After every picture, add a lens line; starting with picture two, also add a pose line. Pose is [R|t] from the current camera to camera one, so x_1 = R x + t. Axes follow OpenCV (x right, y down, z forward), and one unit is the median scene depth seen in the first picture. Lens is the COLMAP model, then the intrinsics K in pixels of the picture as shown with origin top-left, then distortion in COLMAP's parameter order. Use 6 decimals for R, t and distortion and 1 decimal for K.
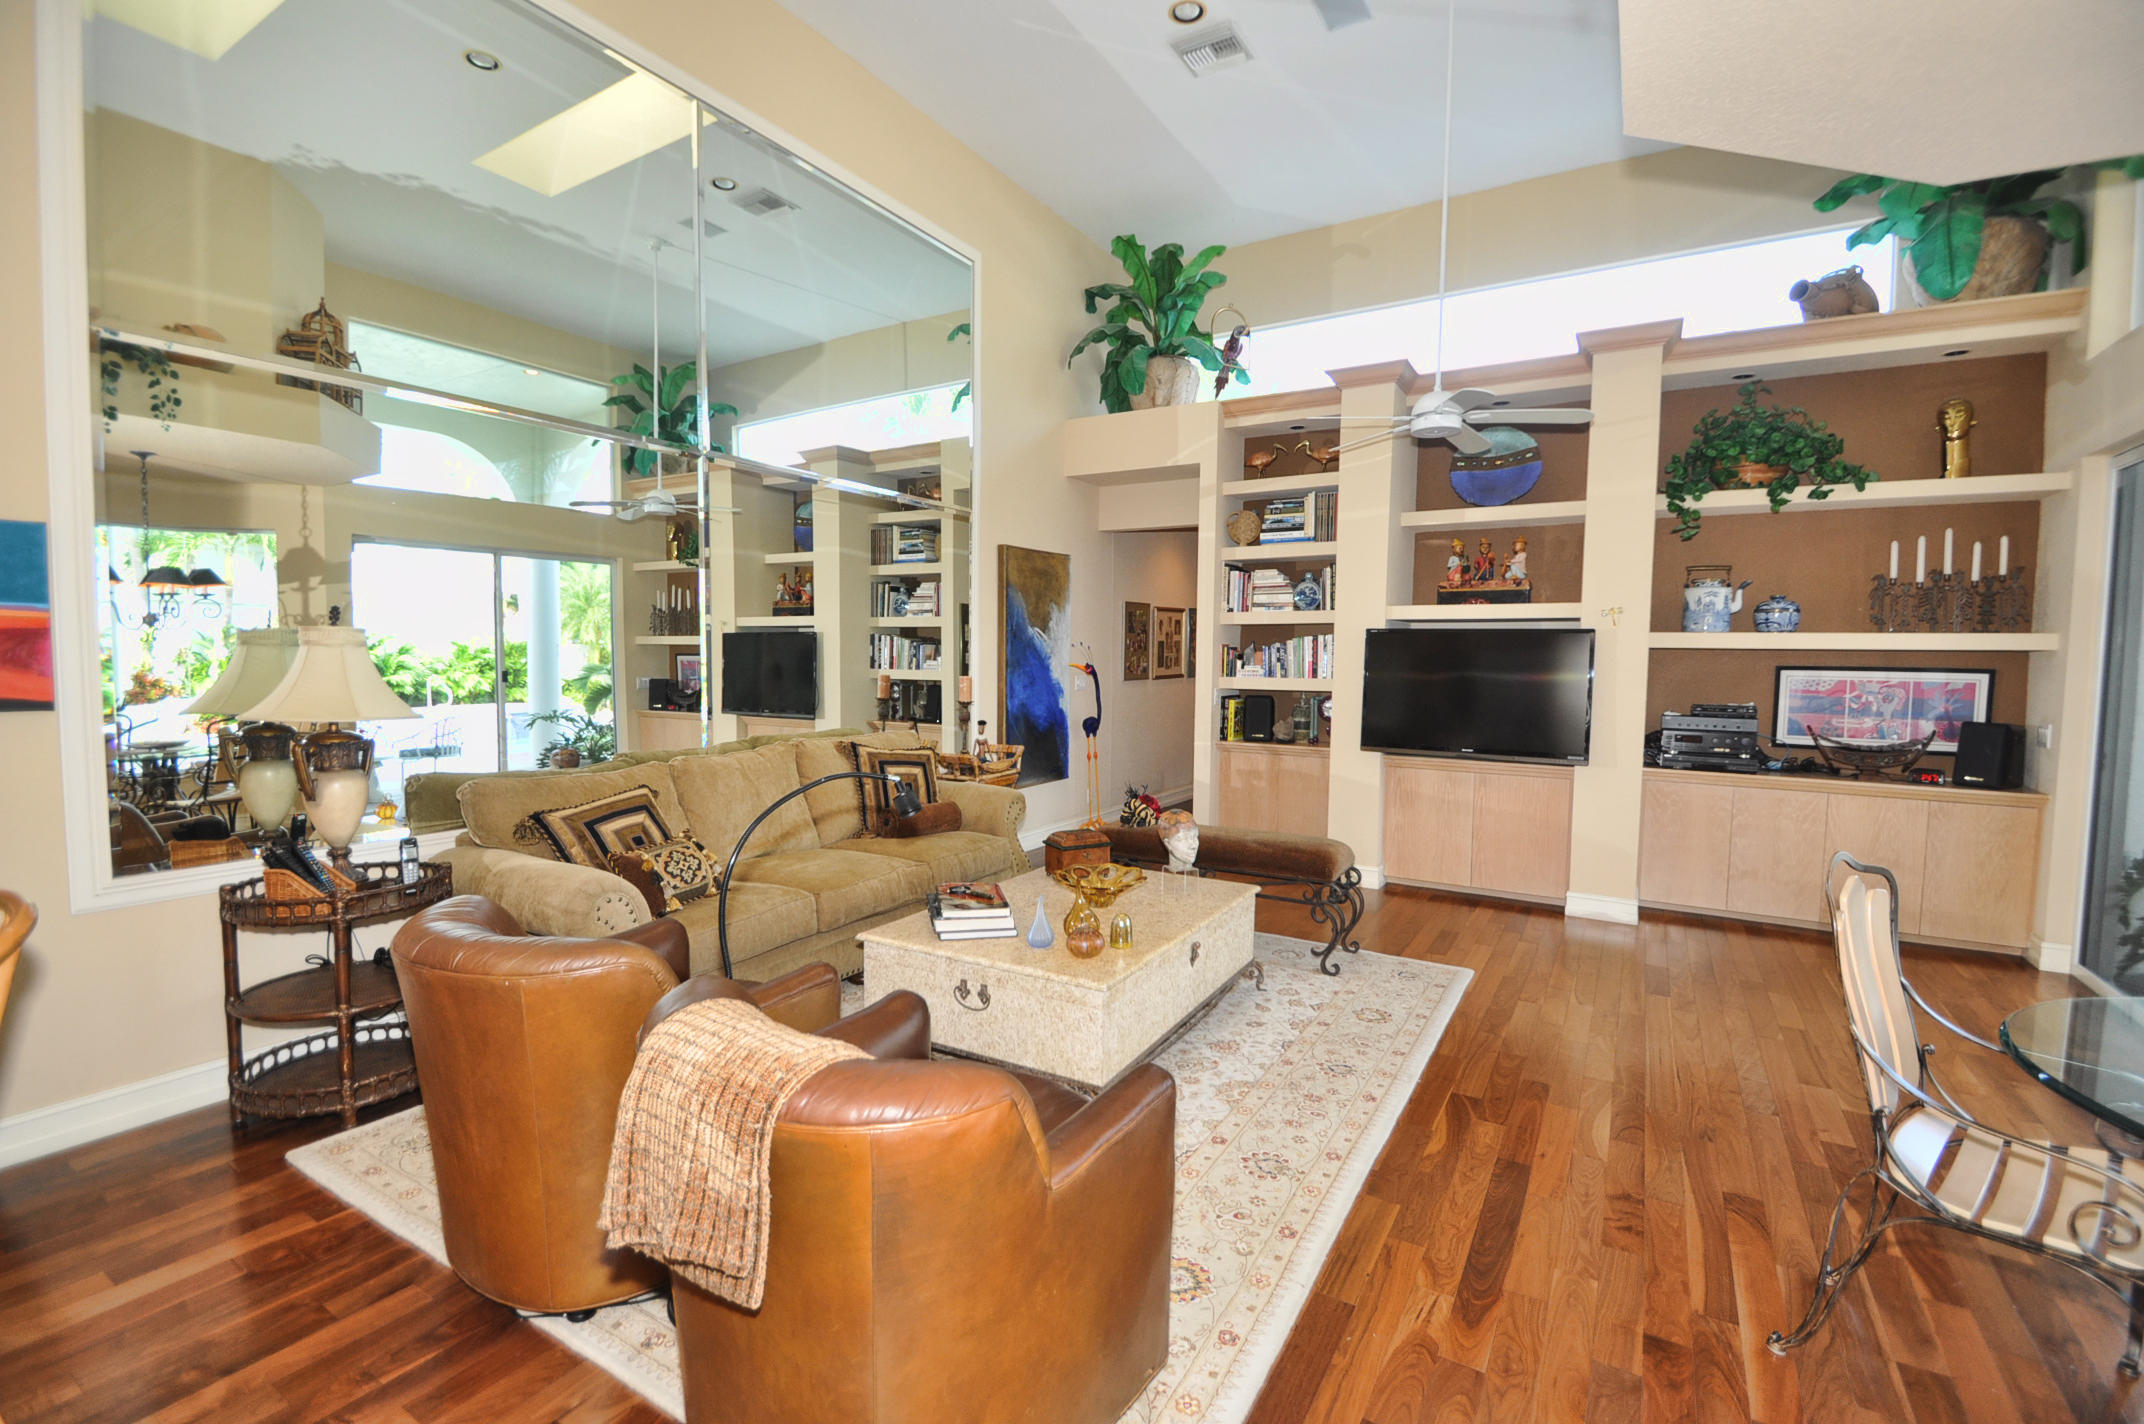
lens RADIAL K [[940.9, 0, 1072.0], [0, 940.9, 712.0], [0, 0, 1]] dist [0.013014, -0.016033]
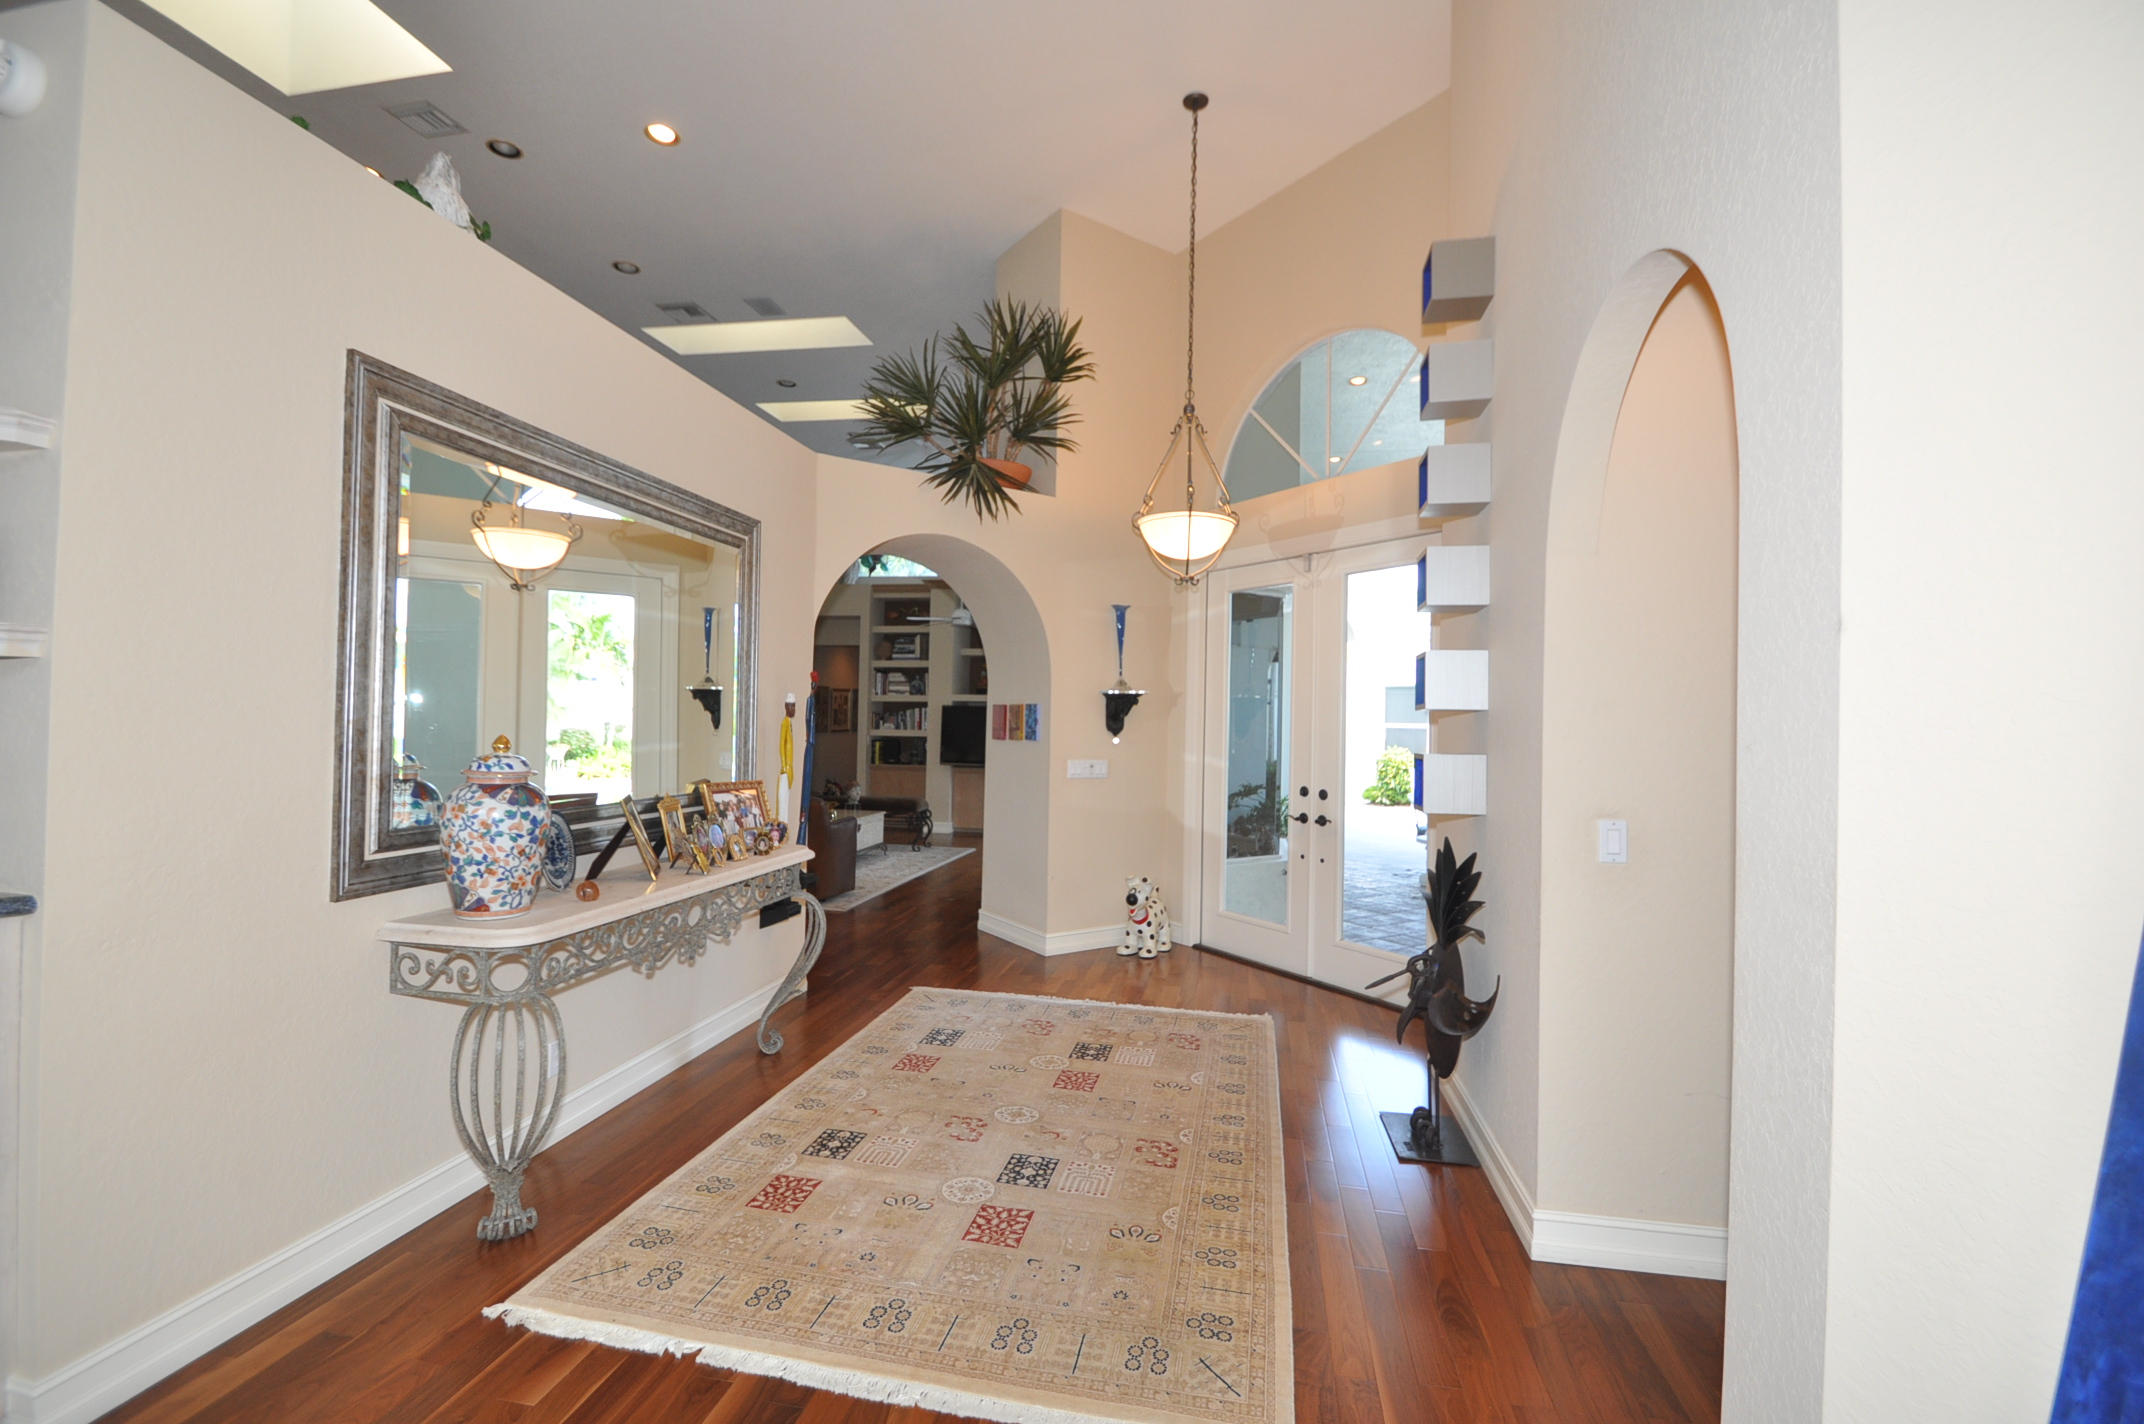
lens RADIAL K [[940.9, 0, 1072.0], [0, 940.9, 712.0], [0, 0, 1]] dist [0.013014, -0.016033]
pose [[0.936247, 0.011496, 0.351155, -0.139268], [0.013217, 0.997605, -0.067899, 0.067244], [-0.351094, 0.068211, 0.933852, -0.982717]]
